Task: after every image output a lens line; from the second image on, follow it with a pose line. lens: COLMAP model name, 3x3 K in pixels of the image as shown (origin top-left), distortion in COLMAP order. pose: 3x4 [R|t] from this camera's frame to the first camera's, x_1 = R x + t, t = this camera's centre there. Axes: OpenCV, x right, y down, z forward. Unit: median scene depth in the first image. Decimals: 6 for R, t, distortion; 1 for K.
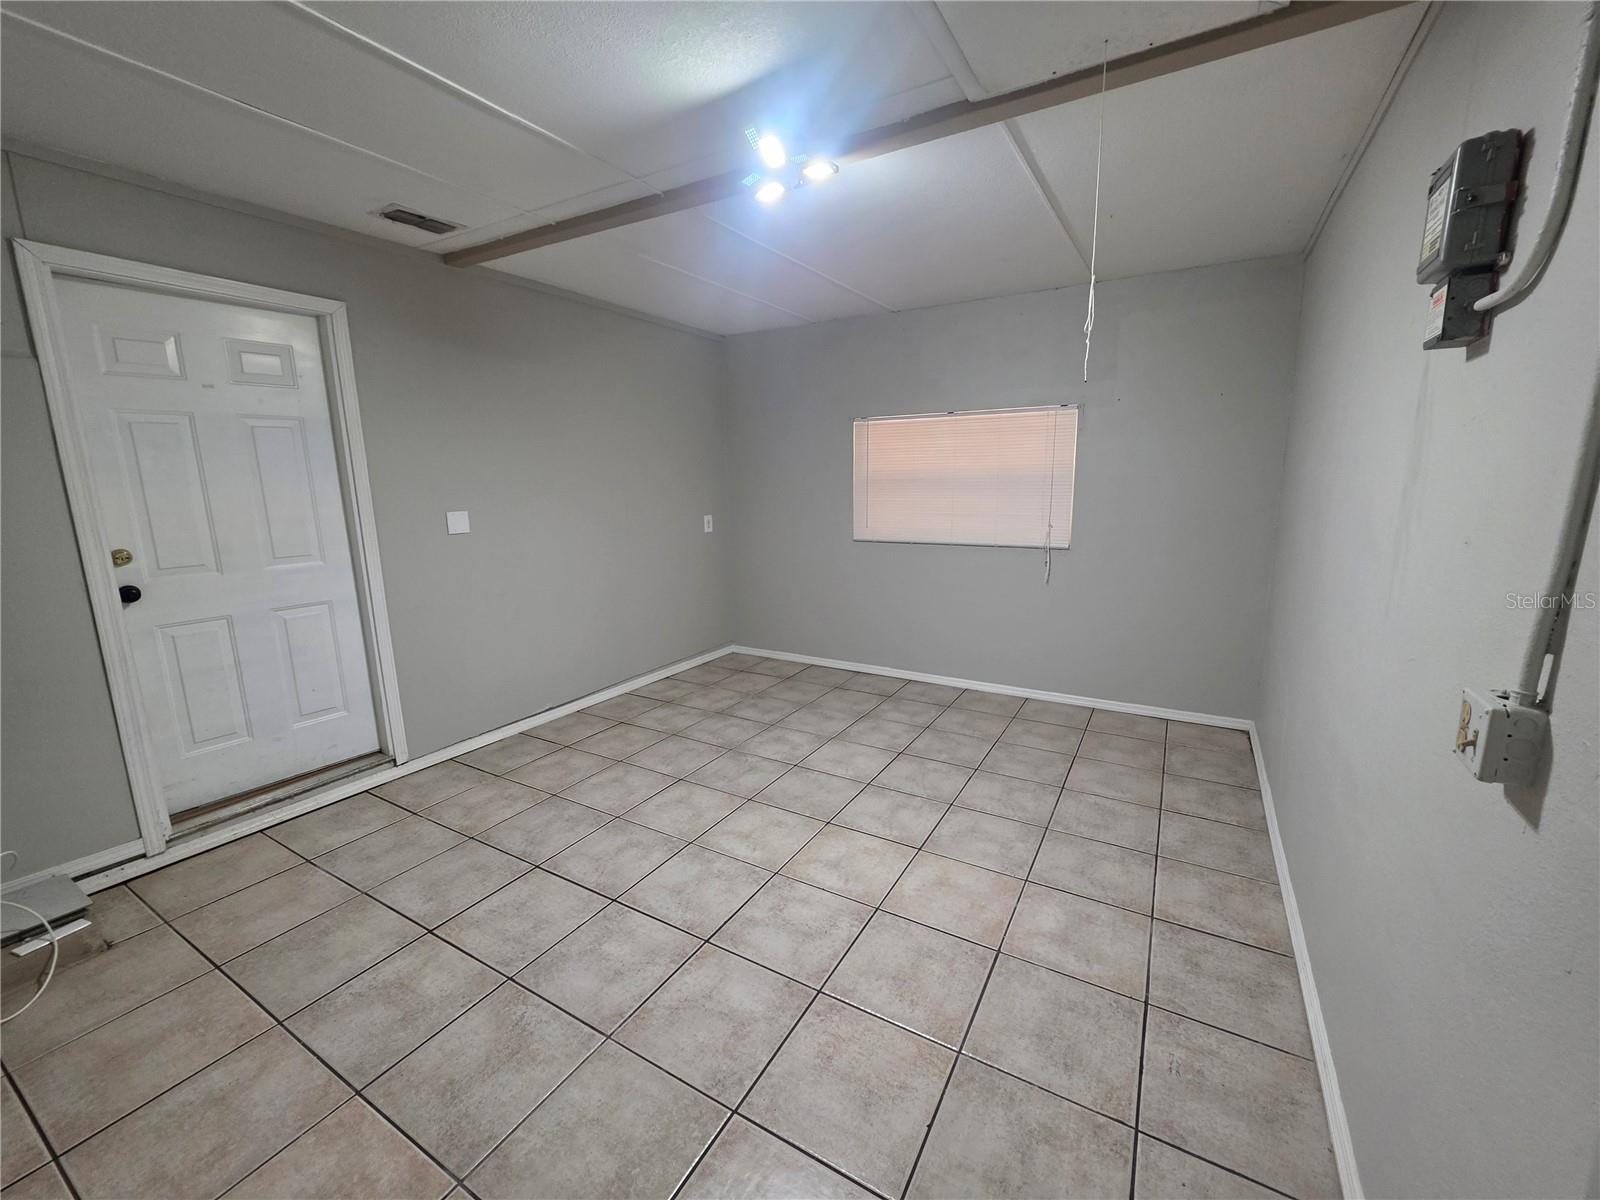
lens RADIAL K [[641.2, 0, 811.4], [0, 641.2, 596.3], [0, 0, 1]] dist [-0.003667, 0.000231]
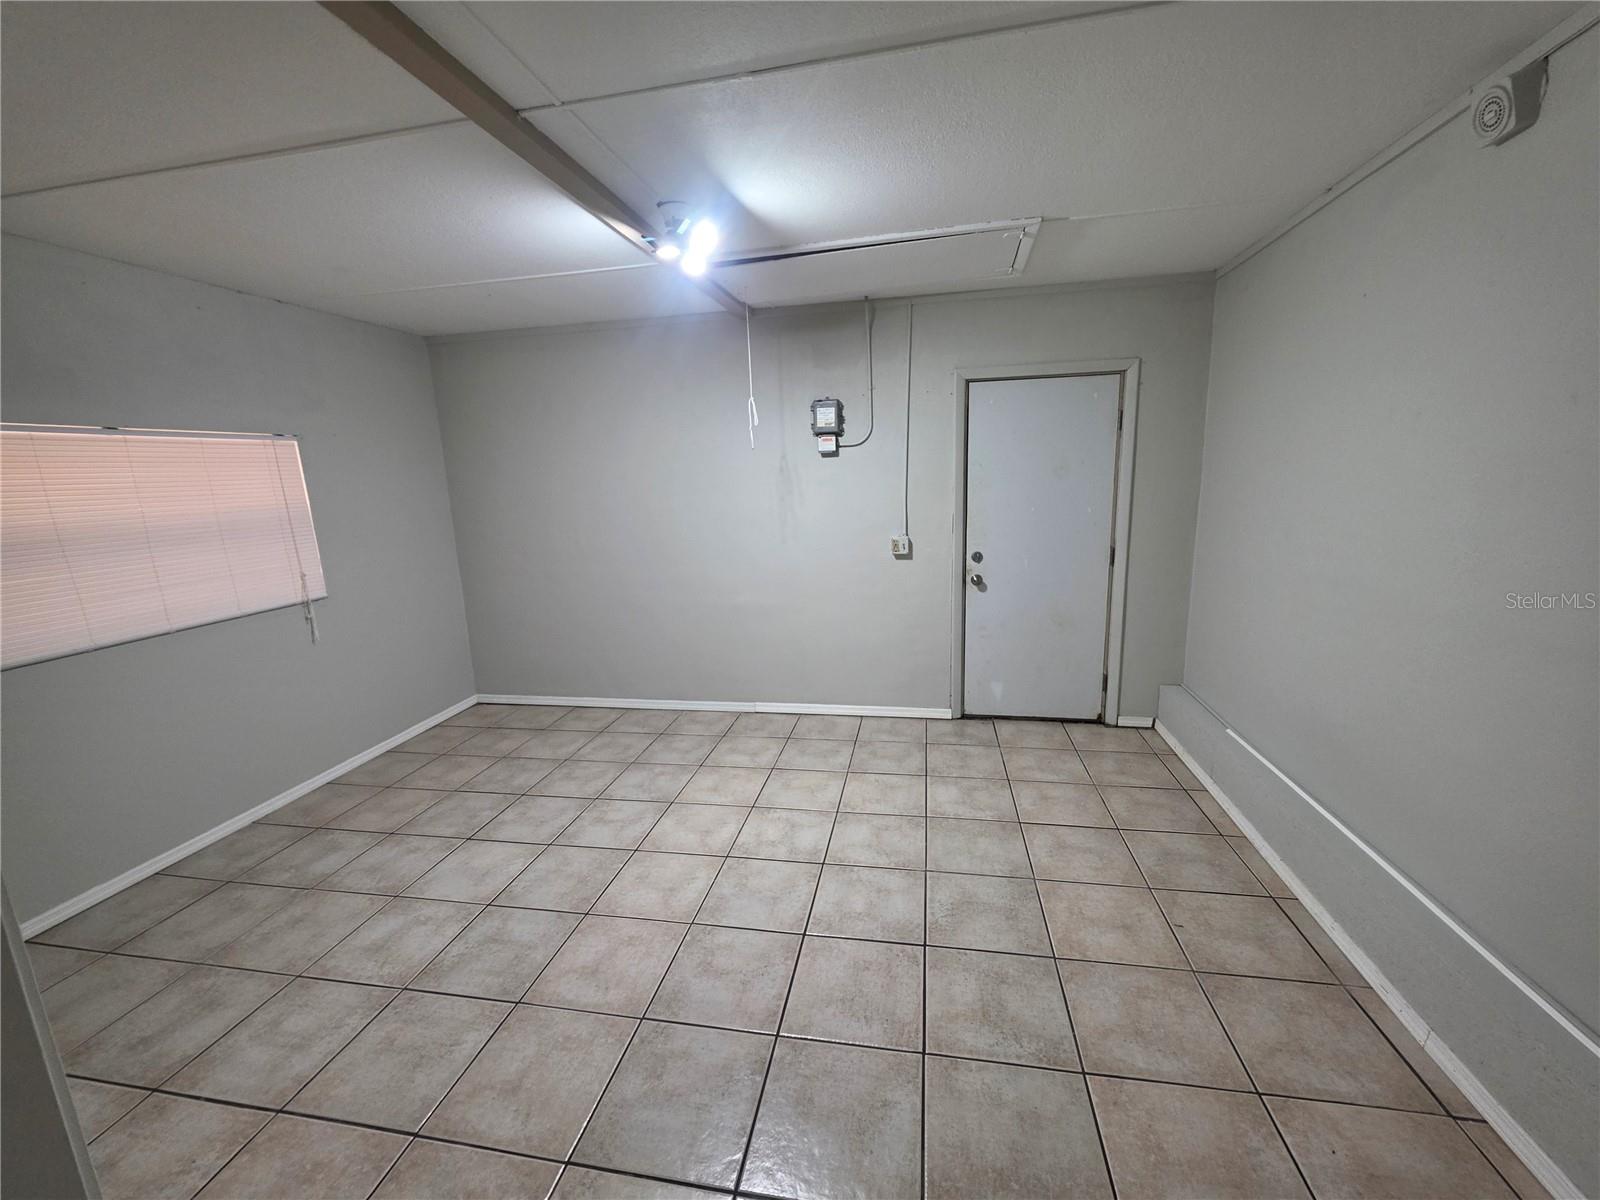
lens RADIAL K [[641.2, 0, 808.9], [0, 641.2, 603.1], [0, 0, 1]] dist [-0.003667, 0.000231]
pose [[-0.327713, -0.167809, 0.929755, -0.897727], [0.216742, 0.944500, 0.246865, -0.195744], [-0.919580, 0.282418, -0.273154, 0.880466]]
